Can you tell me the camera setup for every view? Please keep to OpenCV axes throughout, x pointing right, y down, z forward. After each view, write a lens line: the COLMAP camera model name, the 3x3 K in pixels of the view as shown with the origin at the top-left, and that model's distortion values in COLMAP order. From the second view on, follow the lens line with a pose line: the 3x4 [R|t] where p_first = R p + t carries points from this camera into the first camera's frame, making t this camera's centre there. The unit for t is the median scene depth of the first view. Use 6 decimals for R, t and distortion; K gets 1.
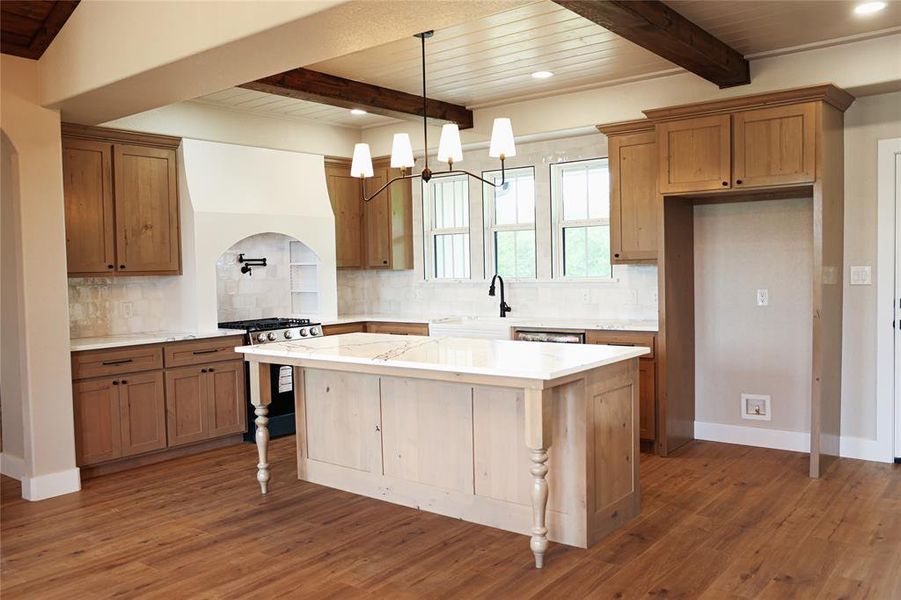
lens RADIAL K [[760.0, 0, 449.4], [0, 760.0, 295.7], [0, 0, 1]] dist [-0.054710, -0.010123]
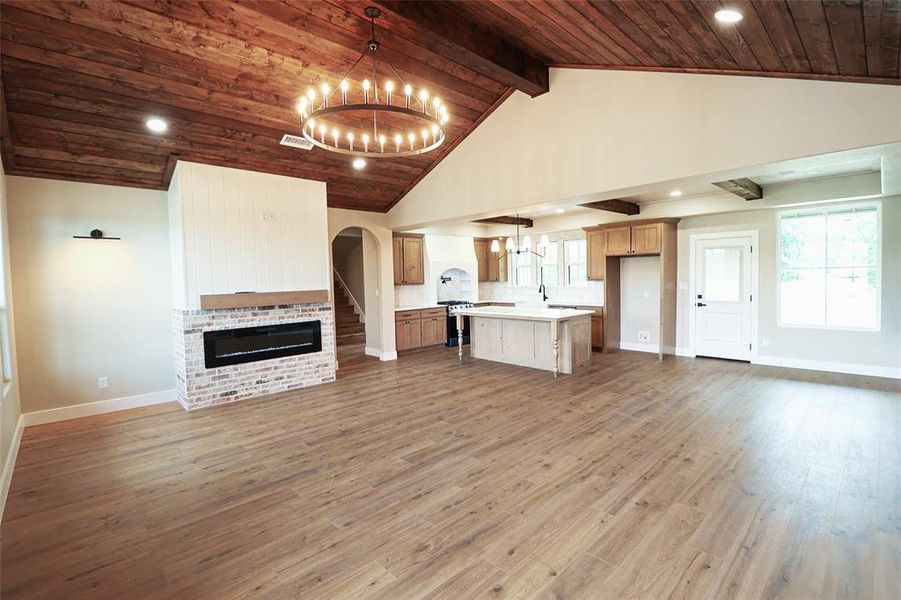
lens RADIAL K [[416.2, 0, 457.0], [0, 416.2, 300.2], [0, 0, 1]] dist [-0.026925, -0.001008]
pose [[0.990897, 0.006970, -0.134444, -0.036570], [-0.003802, 0.999709, 0.023806, -0.007084], [0.134570, -0.023078, 0.990635, -0.479243]]
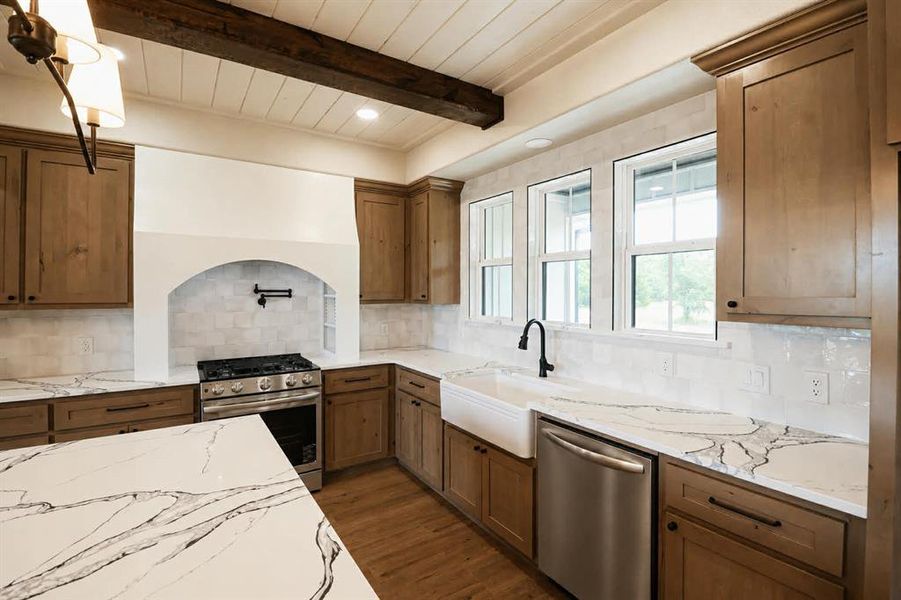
lens RADIAL K [[416.2, 0, 452.6], [0, 416.2, 295.9], [0, 0, 1]] dist [-0.026925, -0.001008]
pose [[0.949588, 0.029949, -0.312067, 0.128940], [-0.036742, 0.999198, -0.015908, -0.047973], [0.311340, 0.026572, 0.949927, 0.685292]]
